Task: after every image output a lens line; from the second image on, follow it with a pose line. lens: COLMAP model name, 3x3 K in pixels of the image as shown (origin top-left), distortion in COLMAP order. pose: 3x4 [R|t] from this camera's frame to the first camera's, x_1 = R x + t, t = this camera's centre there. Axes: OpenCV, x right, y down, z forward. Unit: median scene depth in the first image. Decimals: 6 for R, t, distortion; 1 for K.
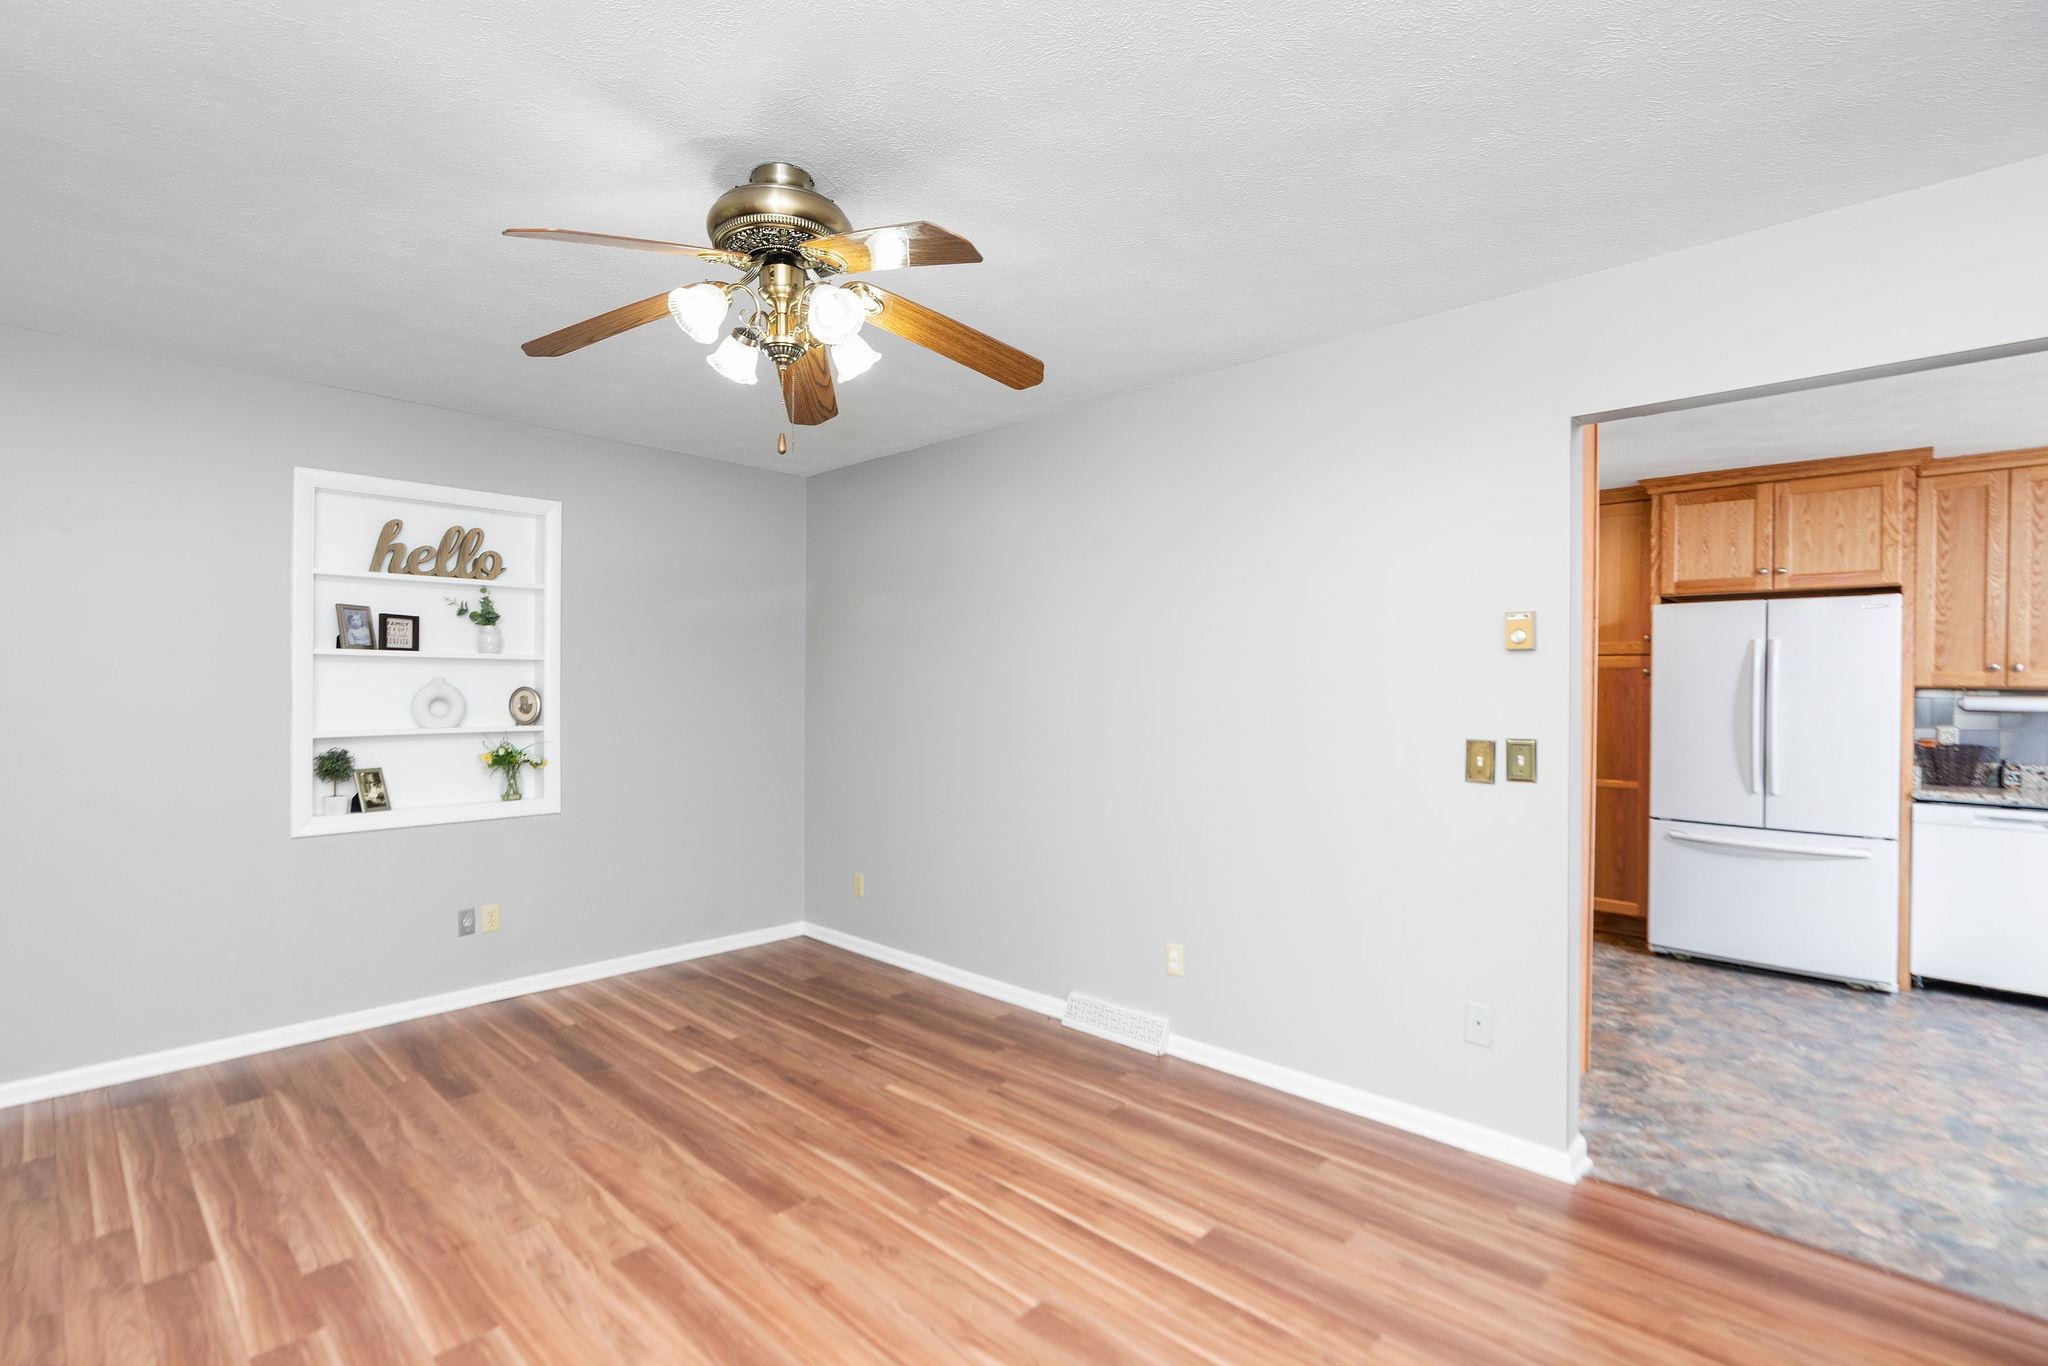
lens RADIAL K [[941.9, 0, 1019.7], [0, 941.9, 692.8], [0, 0, 1]] dist [-0.003429, 0.000631]
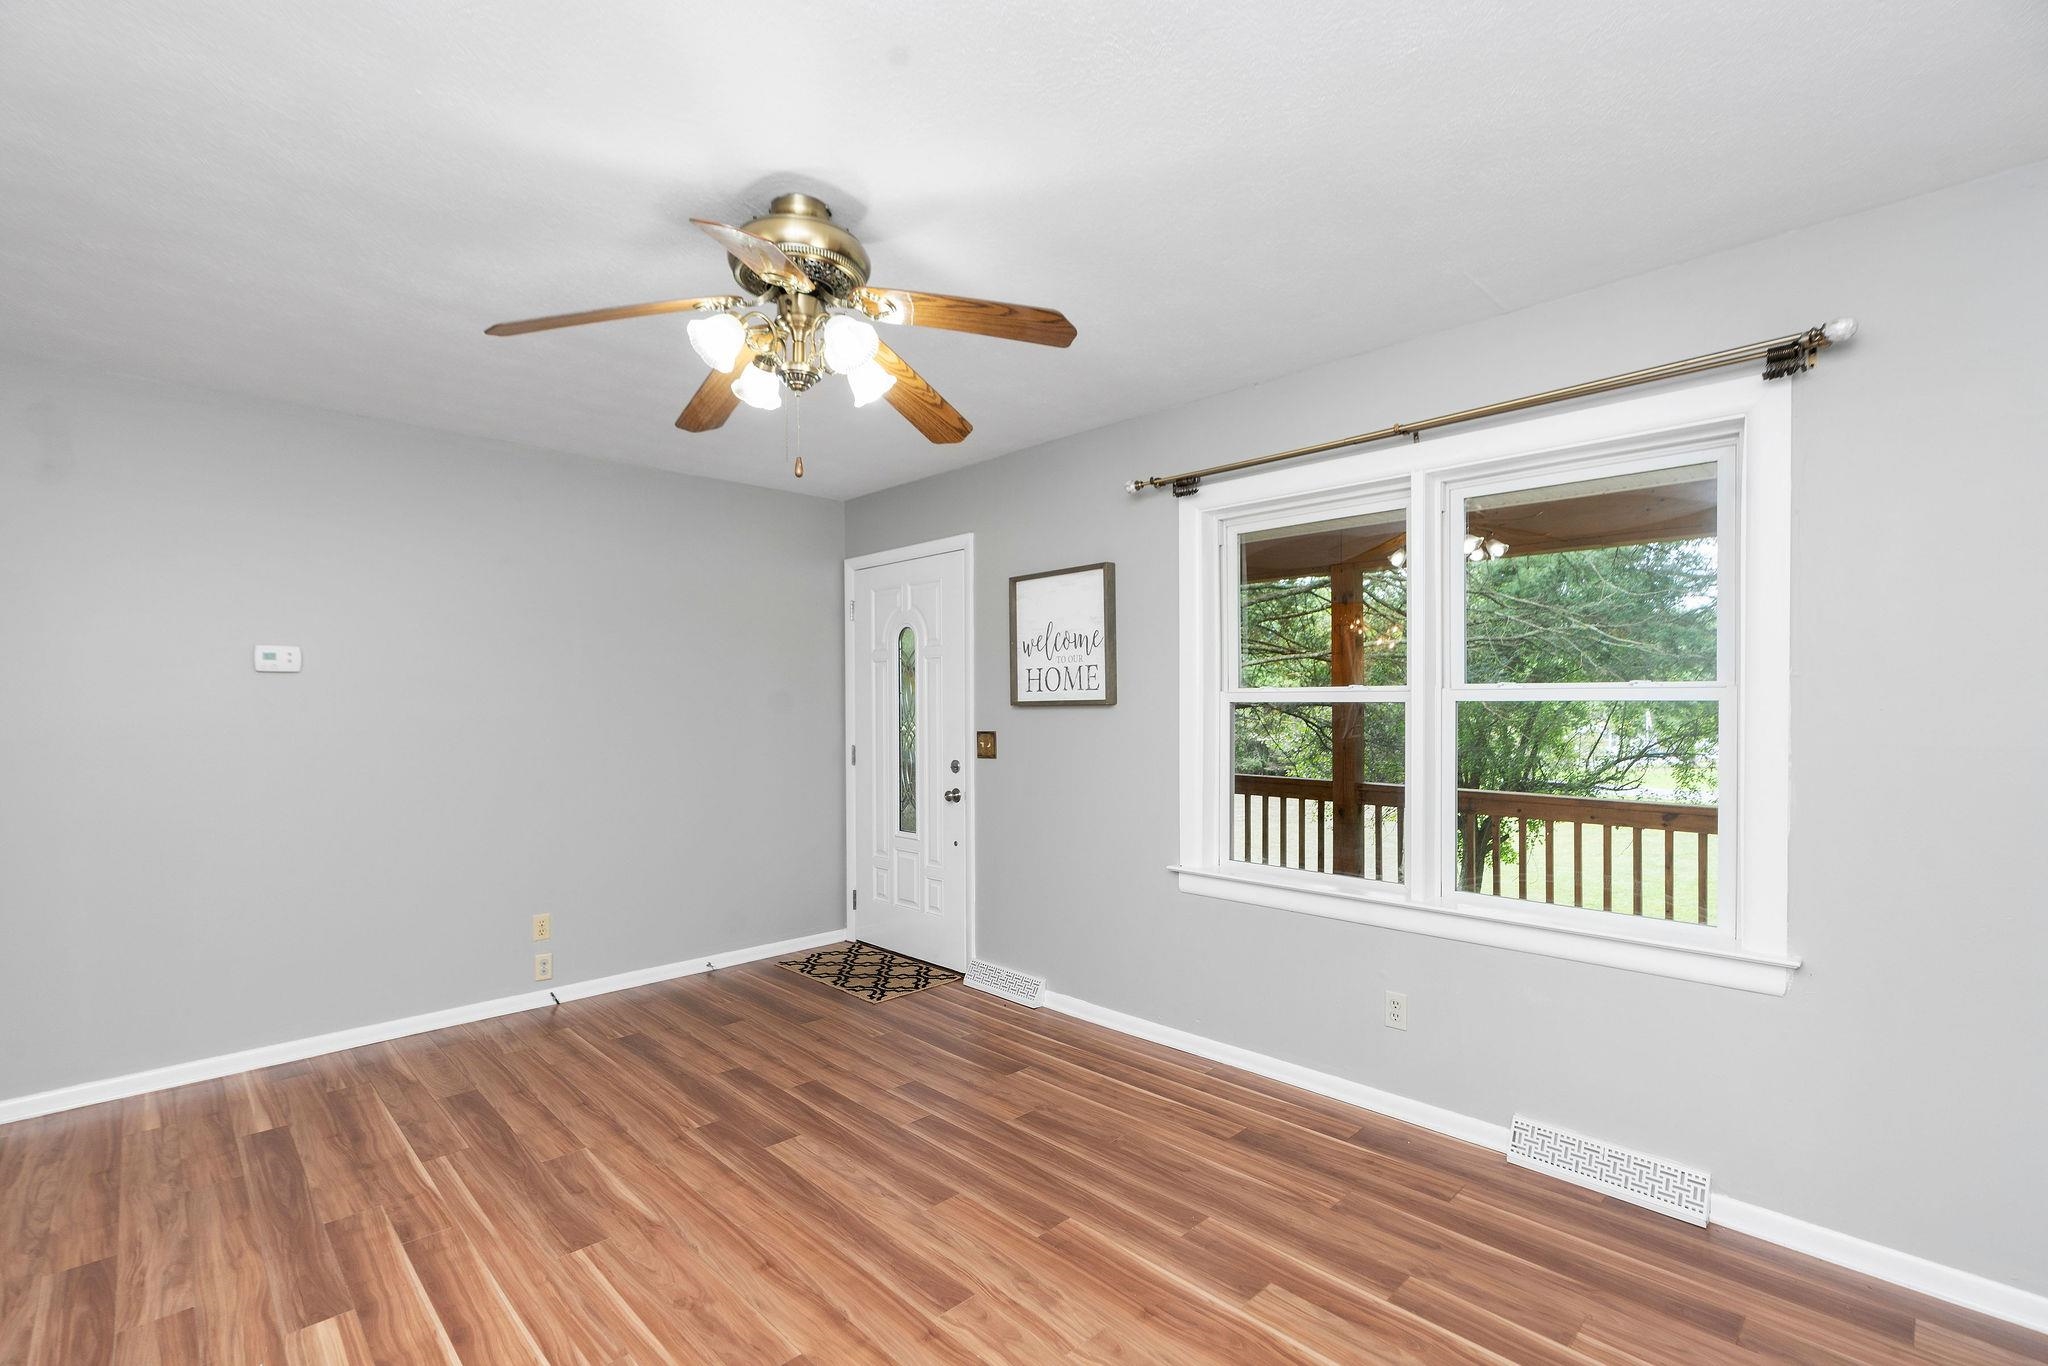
lens RADIAL K [[934.6, 0, 1029.3], [0, 934.6, 712.0], [0, 0, 1]] dist [-0.001571, 0.000308]
pose [[-0.999282, -0.001652, 0.037841, -0.318333], [-0.000950, 0.999827, 0.018563, -0.007793], [-0.037865, 0.018514, -0.999111, 1.178215]]
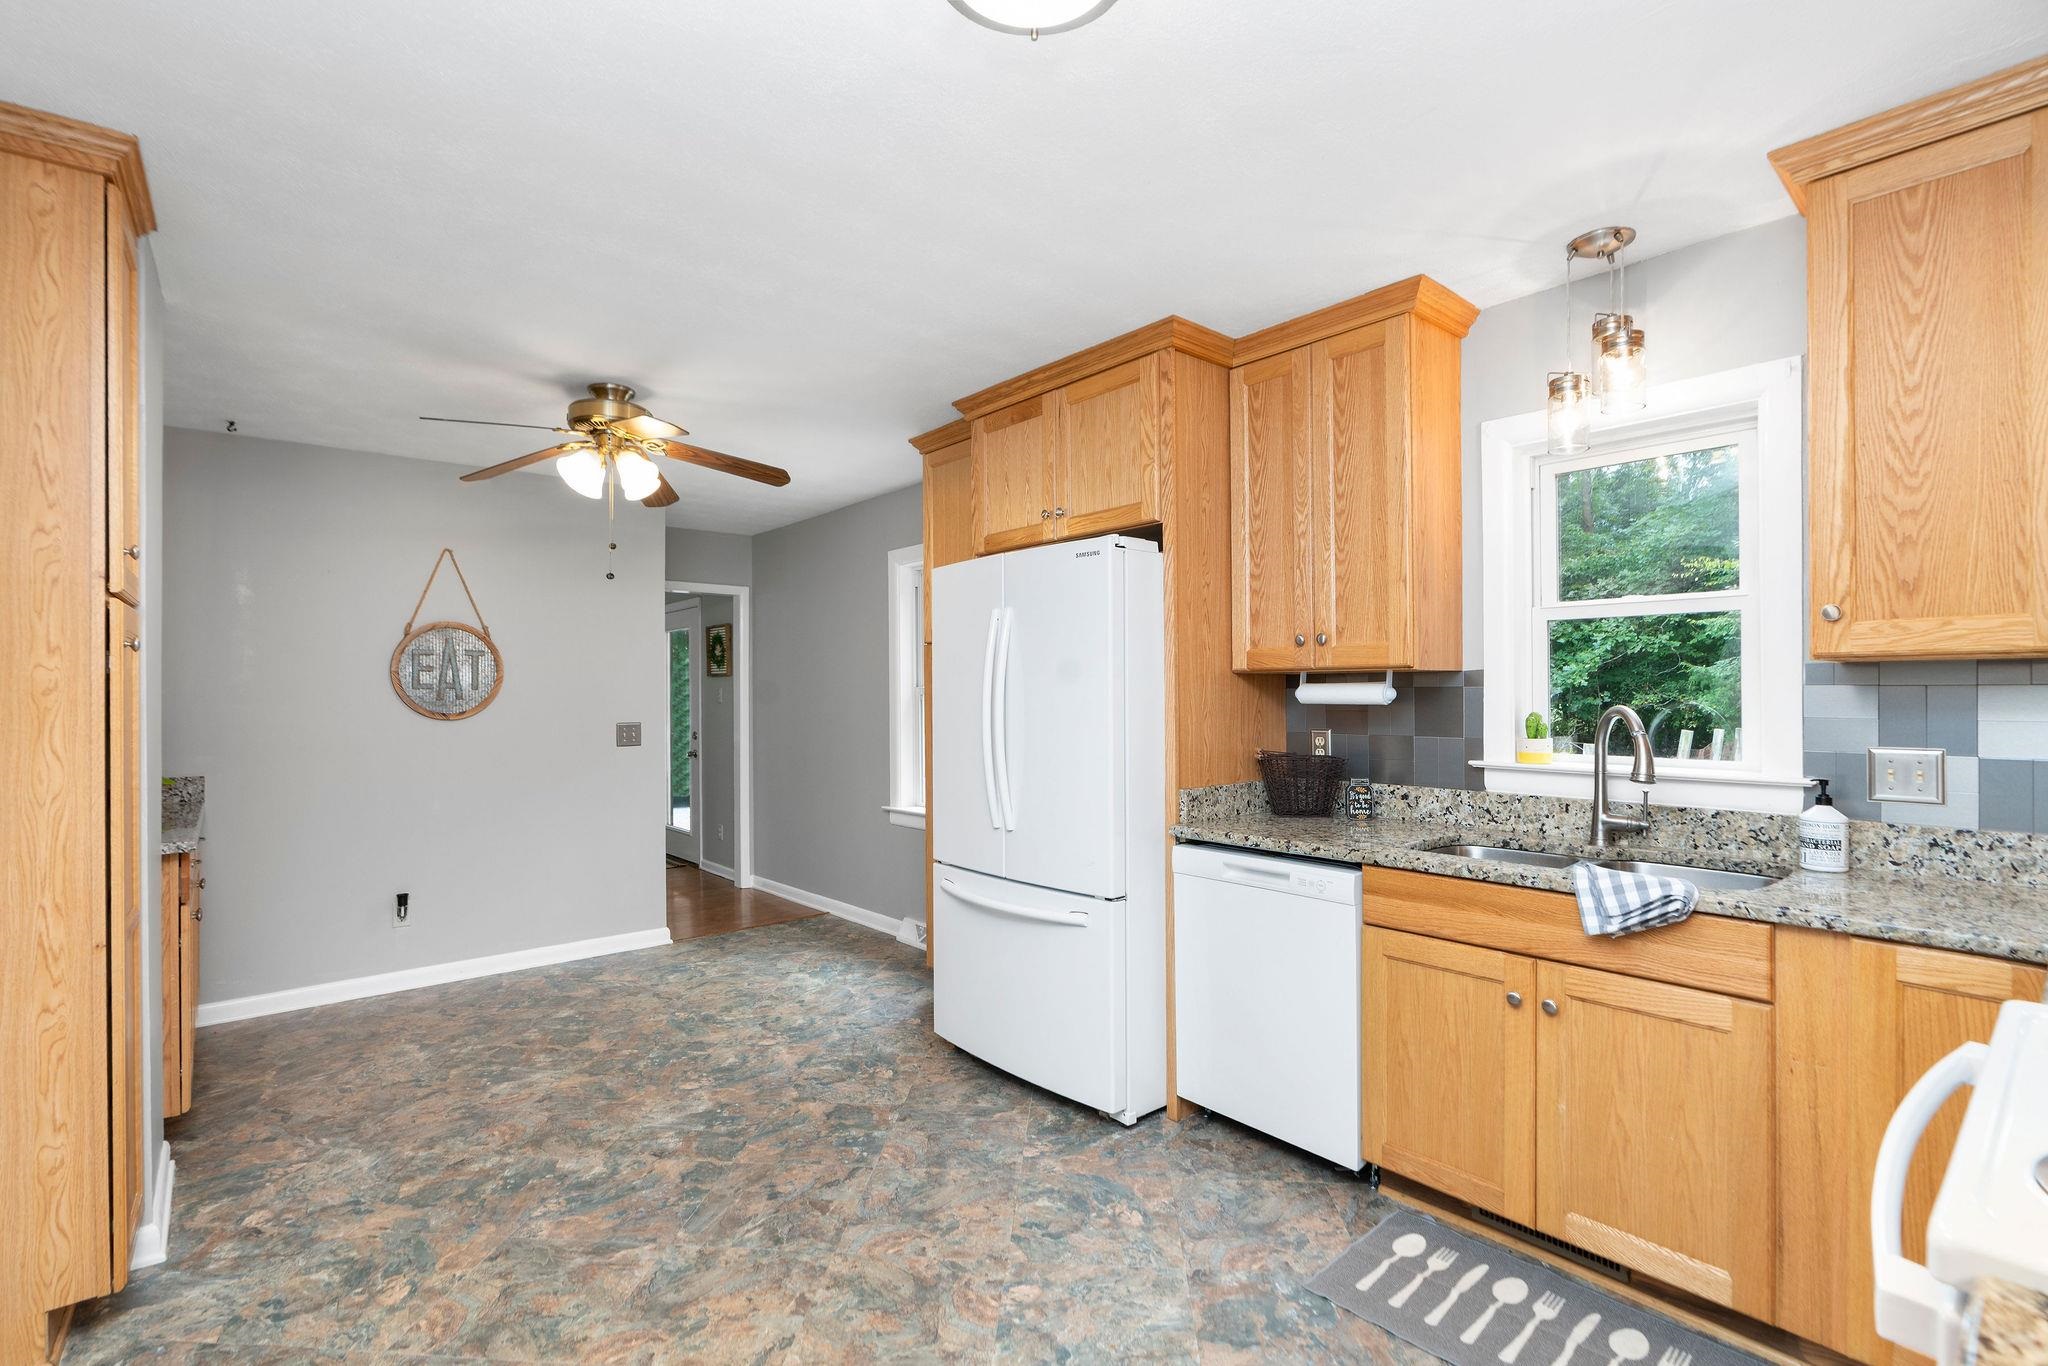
lens RADIAL K [[950.2, 0, 1012.3], [0, 950.2, 687.4], [0, 0, 1]] dist [-0.002246, 0.000513]
pose [[0.993144, -0.022944, -0.114623, 1.093888], [0.021970, 0.999711, -0.009747, 0.010553], [0.114814, 0.007162, 0.993361, 0.364531]]
